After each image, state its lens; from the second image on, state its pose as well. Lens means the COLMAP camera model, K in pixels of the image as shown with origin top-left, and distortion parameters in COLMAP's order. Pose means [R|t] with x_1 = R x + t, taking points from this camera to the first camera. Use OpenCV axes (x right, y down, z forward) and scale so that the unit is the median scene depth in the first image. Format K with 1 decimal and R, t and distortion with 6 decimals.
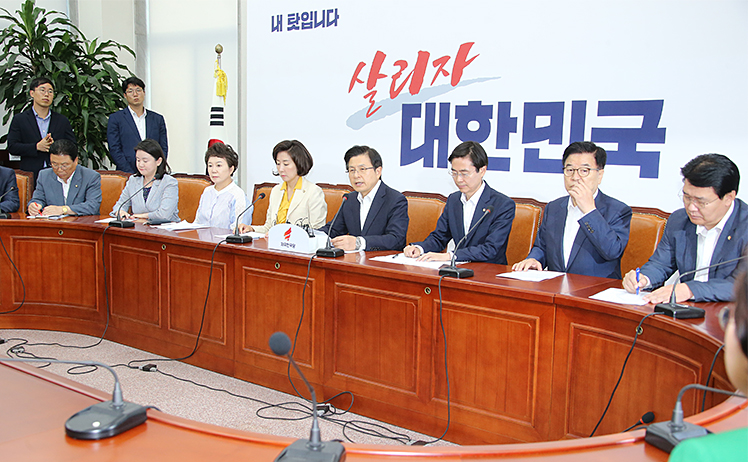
lens RADIAL K [[908.1, 0, 366.6], [0, 908.1, 266.1], [0, 0, 1]] dist [0.189917, 0.000000]
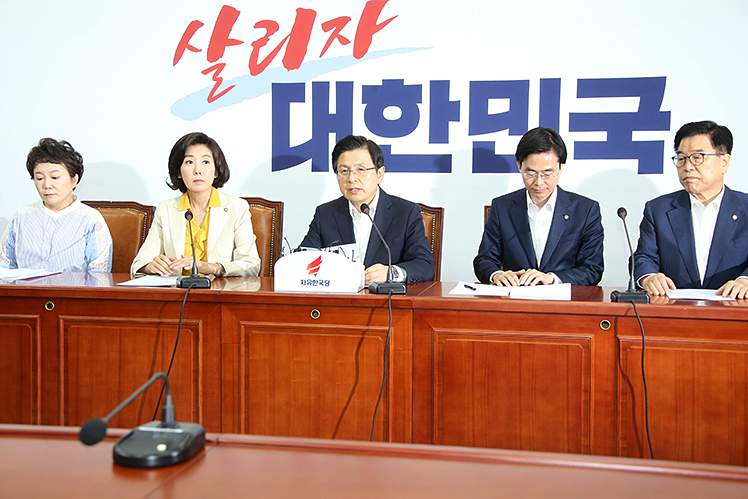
lens RADIAL K [[1263.4, 0, 351.0], [0, 1263.4, 261.4], [0, 0, 1]] dist [0.335366, 0.000000]
pose [[0.872005, -0.059101, 0.485916, -0.423697], [0.085824, 0.995767, -0.032904, -0.004892], [-0.481915, 0.070396, 0.873386, 0.142682]]
